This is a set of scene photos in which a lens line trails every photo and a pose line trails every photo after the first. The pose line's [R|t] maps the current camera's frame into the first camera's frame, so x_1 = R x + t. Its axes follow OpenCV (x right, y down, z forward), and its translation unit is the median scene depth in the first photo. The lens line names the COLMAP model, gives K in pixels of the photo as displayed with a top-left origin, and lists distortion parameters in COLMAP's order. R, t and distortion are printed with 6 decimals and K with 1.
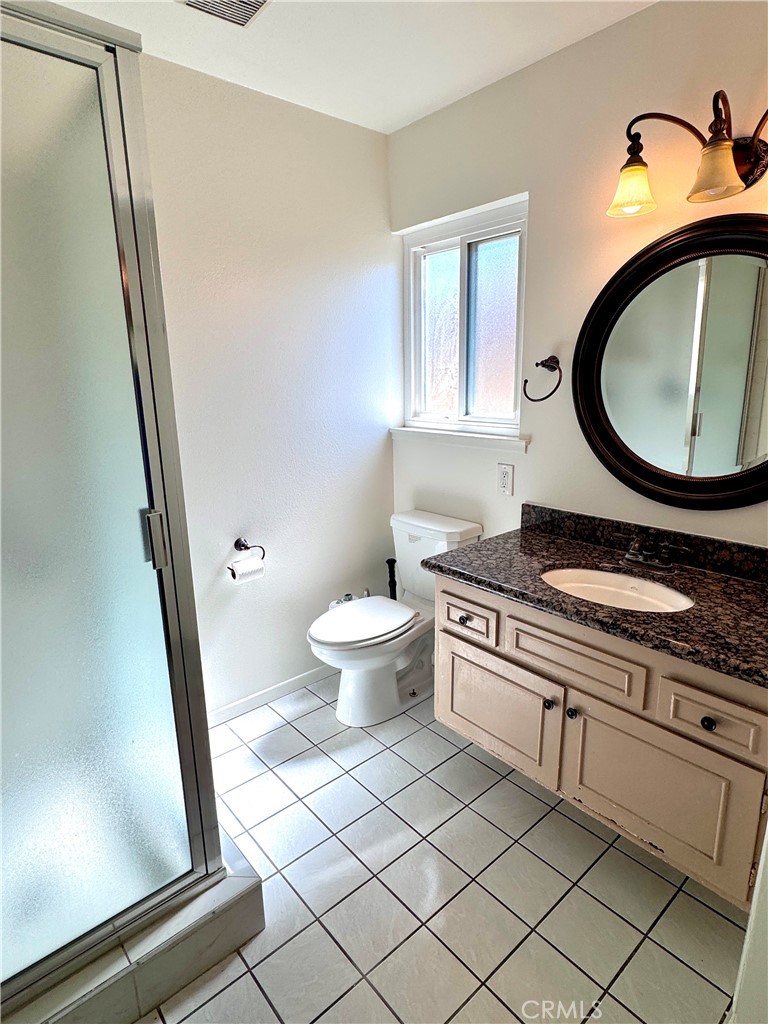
lens RADIAL K [[565.9, 0, 382.0], [0, 565.9, 509.7], [0, 0, 1]] dist [-0.006106, 0.003573]
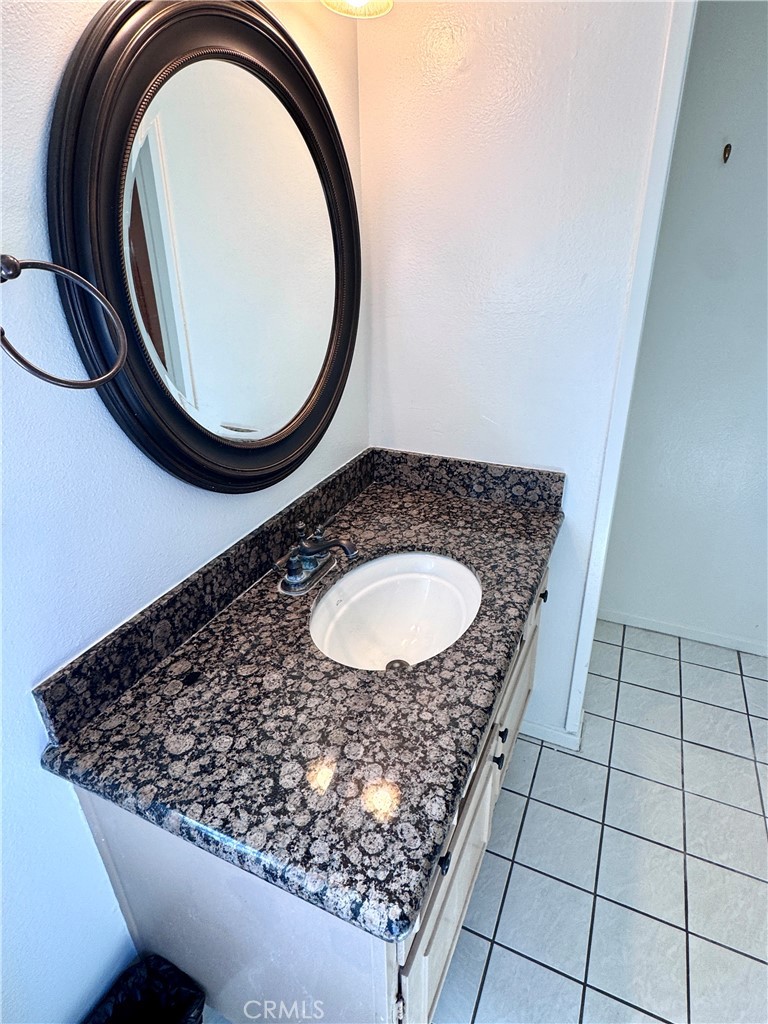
lens RADIAL K [[565.9, 0, 382.9], [0, 565.9, 507.8], [0, 0, 1]] dist [-0.006106, 0.003573]
pose [[-0.420849, -0.359242, 0.832965, -0.106958], [0.244720, 0.839235, 0.485589, -0.269963], [-0.873498, 0.408203, -0.265278, 1.046376]]
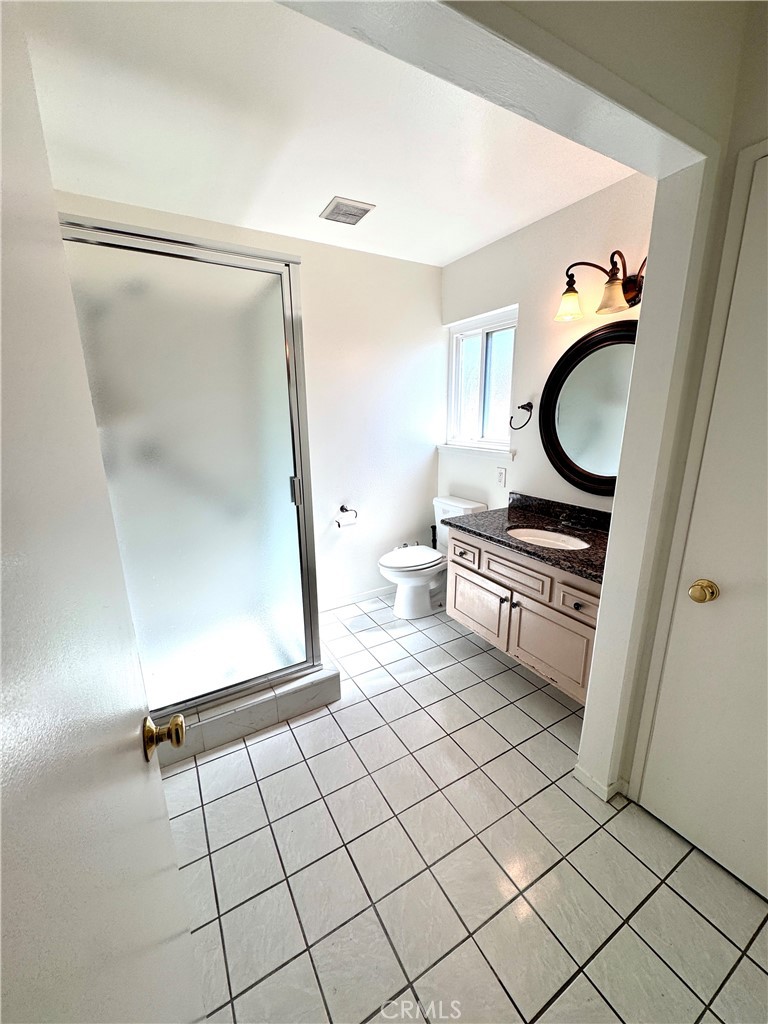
lens RADIAL K [[408.8, 0, 385.5], [0, 408.8, 514.4], [0, 0, 1]] dist [-0.002834, -0.000083]
pose [[0.982913, 0.054676, -0.175761, 0.127775], [-0.052127, 0.998458, 0.019095, 0.061482], [0.176534, -0.009607, 0.984248, -0.284058]]
